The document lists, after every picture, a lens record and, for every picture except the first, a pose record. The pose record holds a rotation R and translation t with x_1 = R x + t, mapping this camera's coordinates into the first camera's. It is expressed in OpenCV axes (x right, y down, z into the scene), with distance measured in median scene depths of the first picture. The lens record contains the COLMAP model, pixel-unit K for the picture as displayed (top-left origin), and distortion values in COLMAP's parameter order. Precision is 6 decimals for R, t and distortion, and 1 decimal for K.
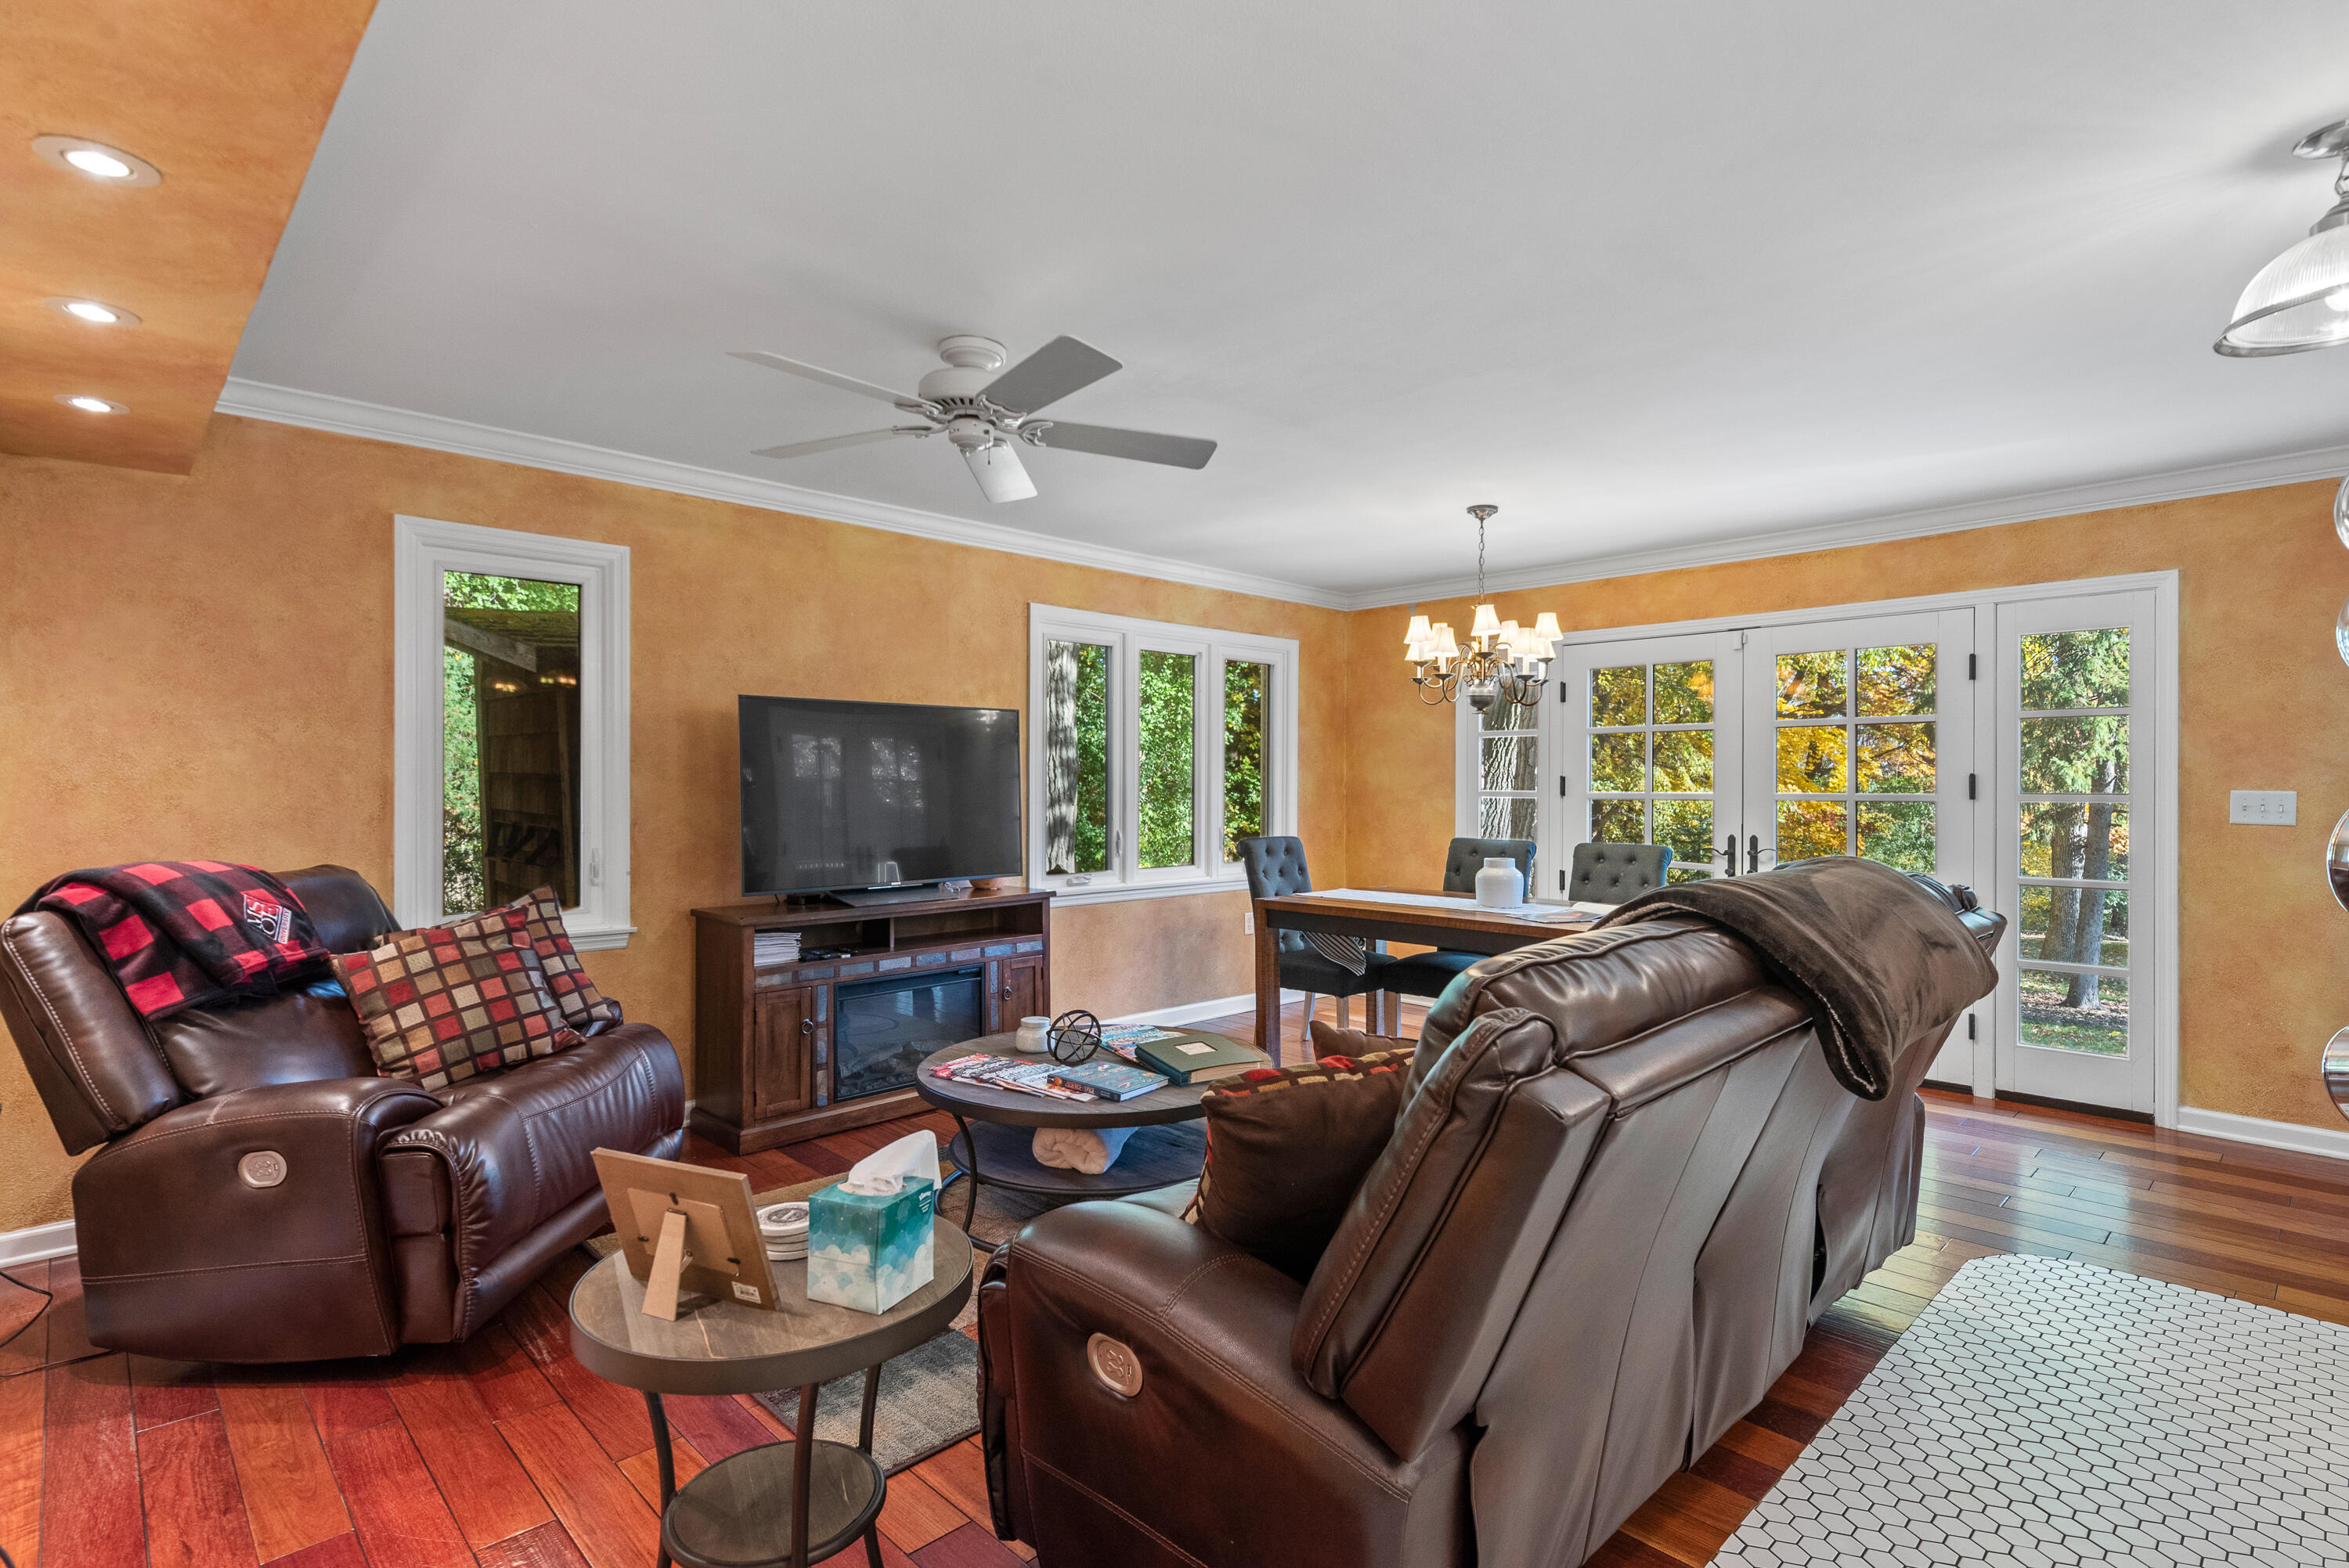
lens RADIAL K [[1148.6, 0, 1164.8], [0, 1148.6, 784.1], [0, 0, 1]] dist [0.003211, -0.000740]
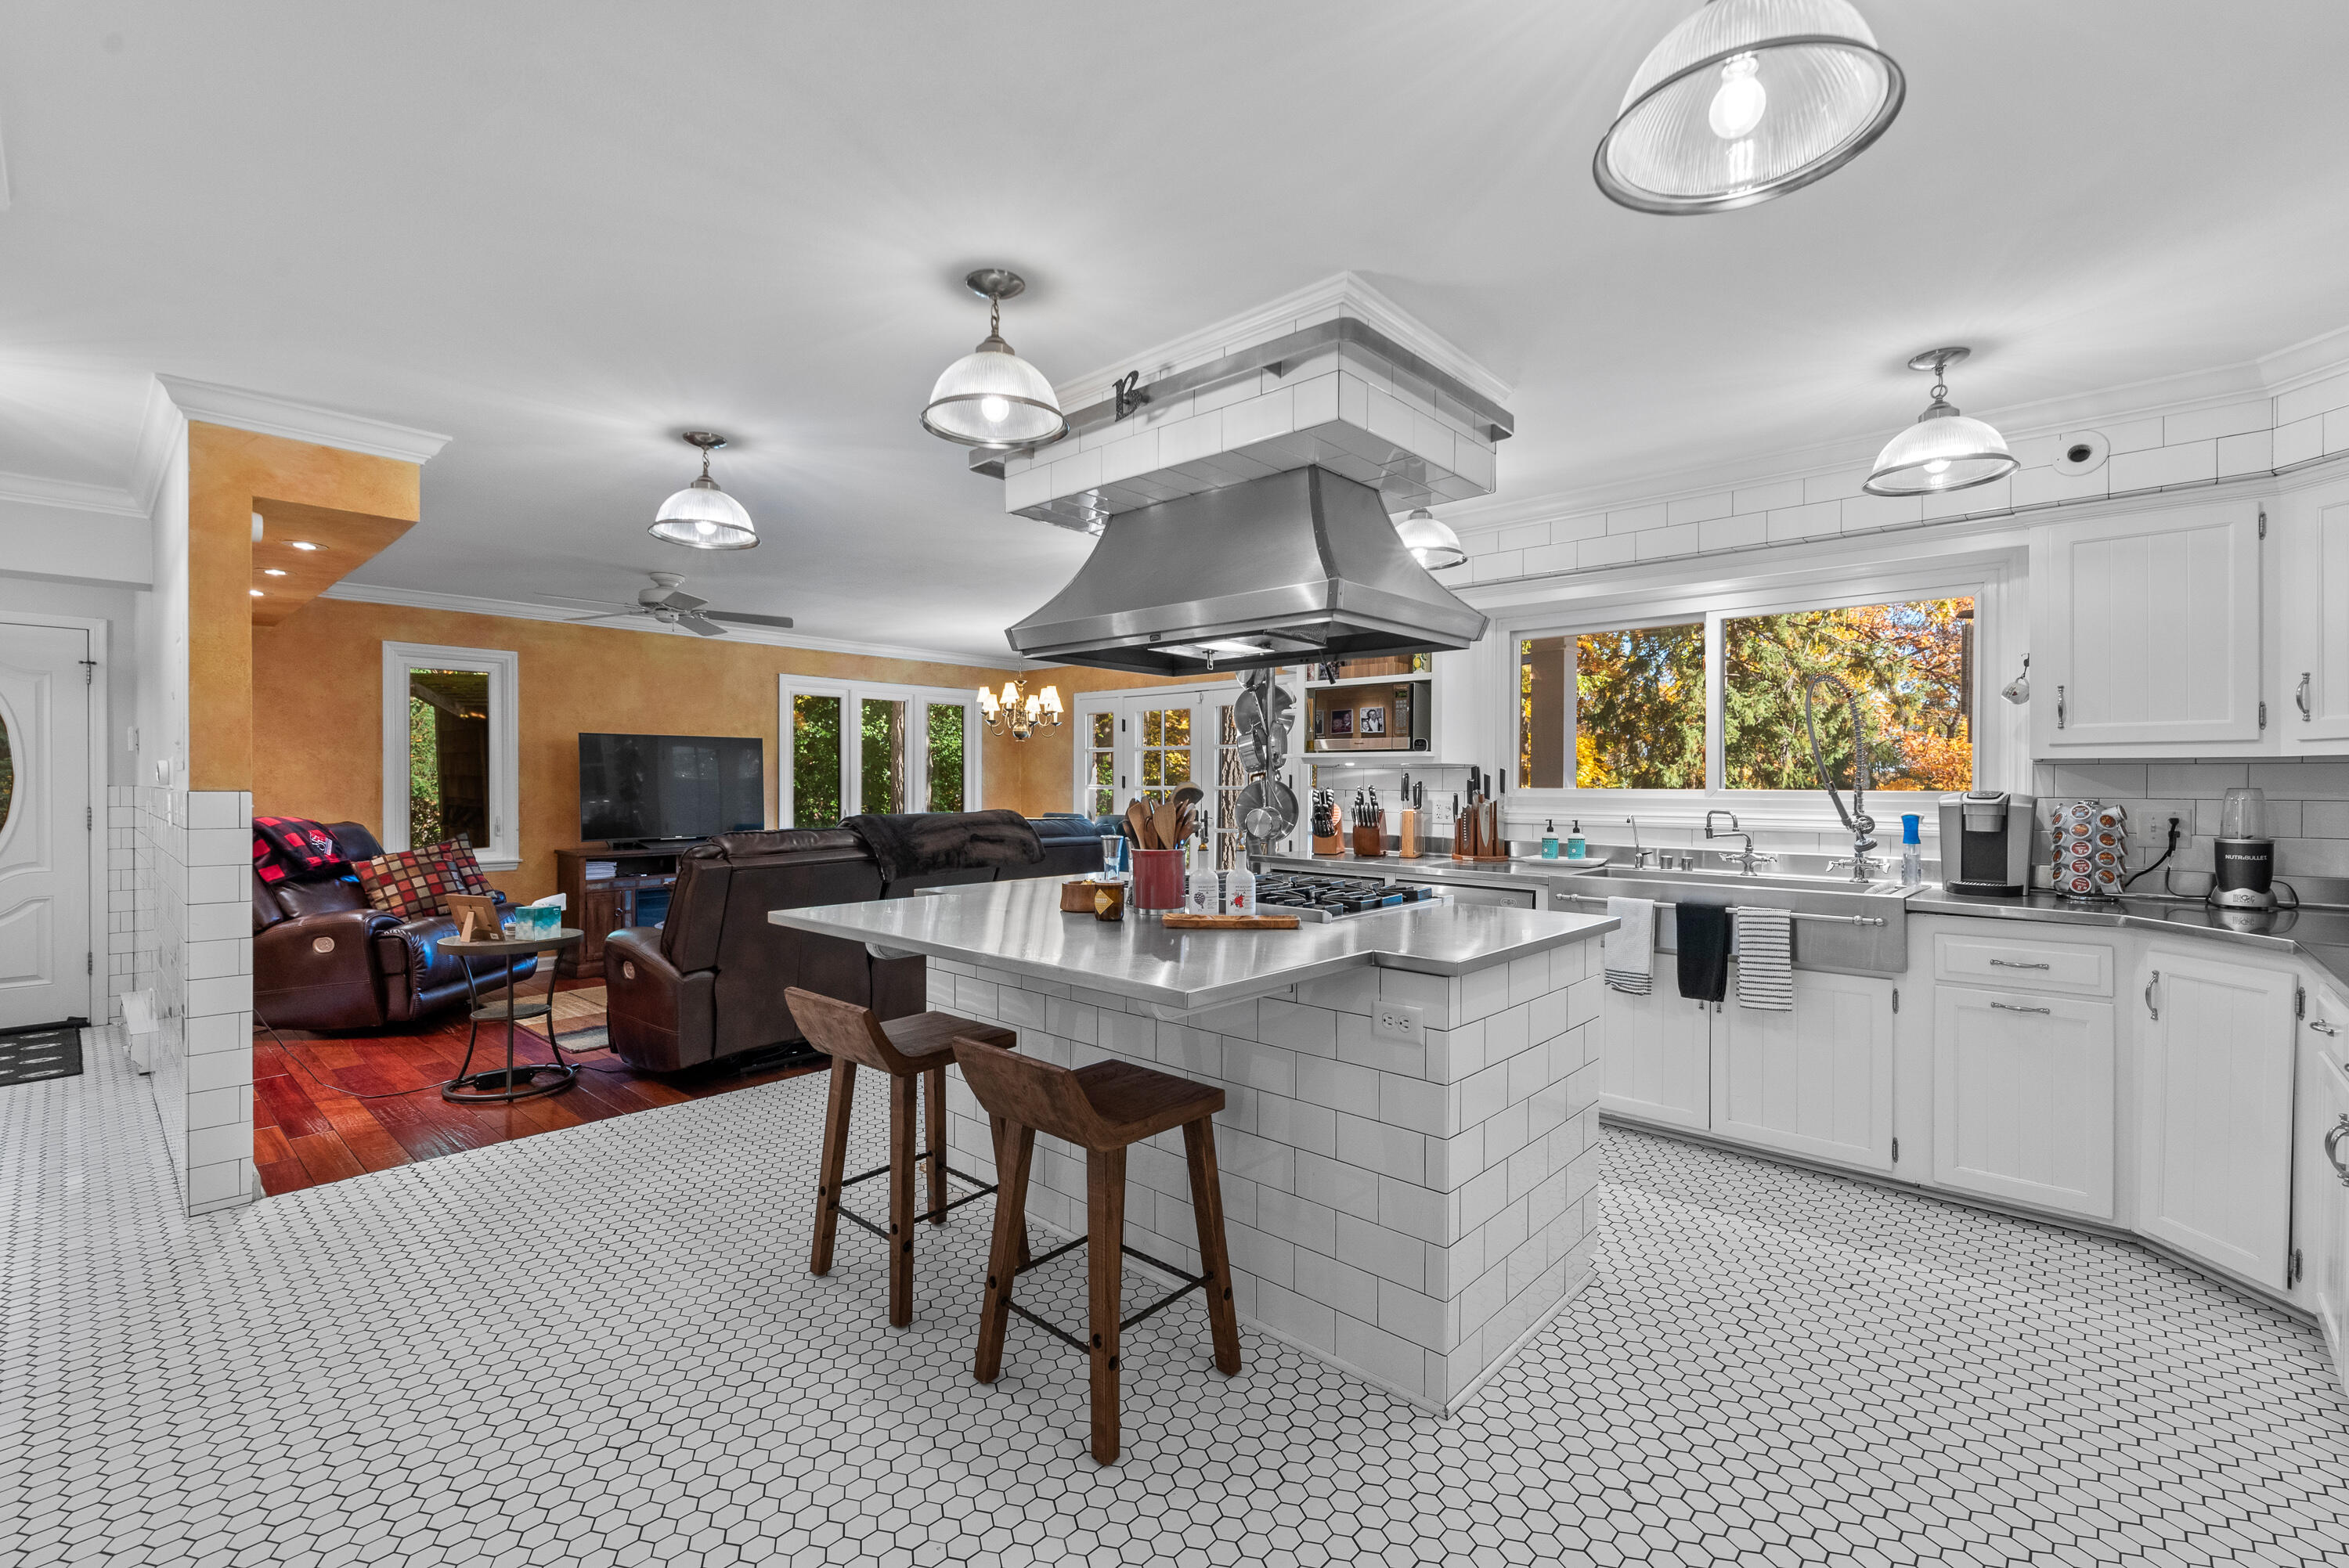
lens RADIAL K [[1020.4, 0, 1186.1], [0, 1020.4, 786.8], [0, 0, 1]] dist [-0.002037, 0.000049]
pose [[0.997248, -0.000845, 0.074127, 0.569723], [0.000480, 0.999988, 0.004945, 0.001513], [-0.074130, -0.004896, 0.997237, -0.838401]]
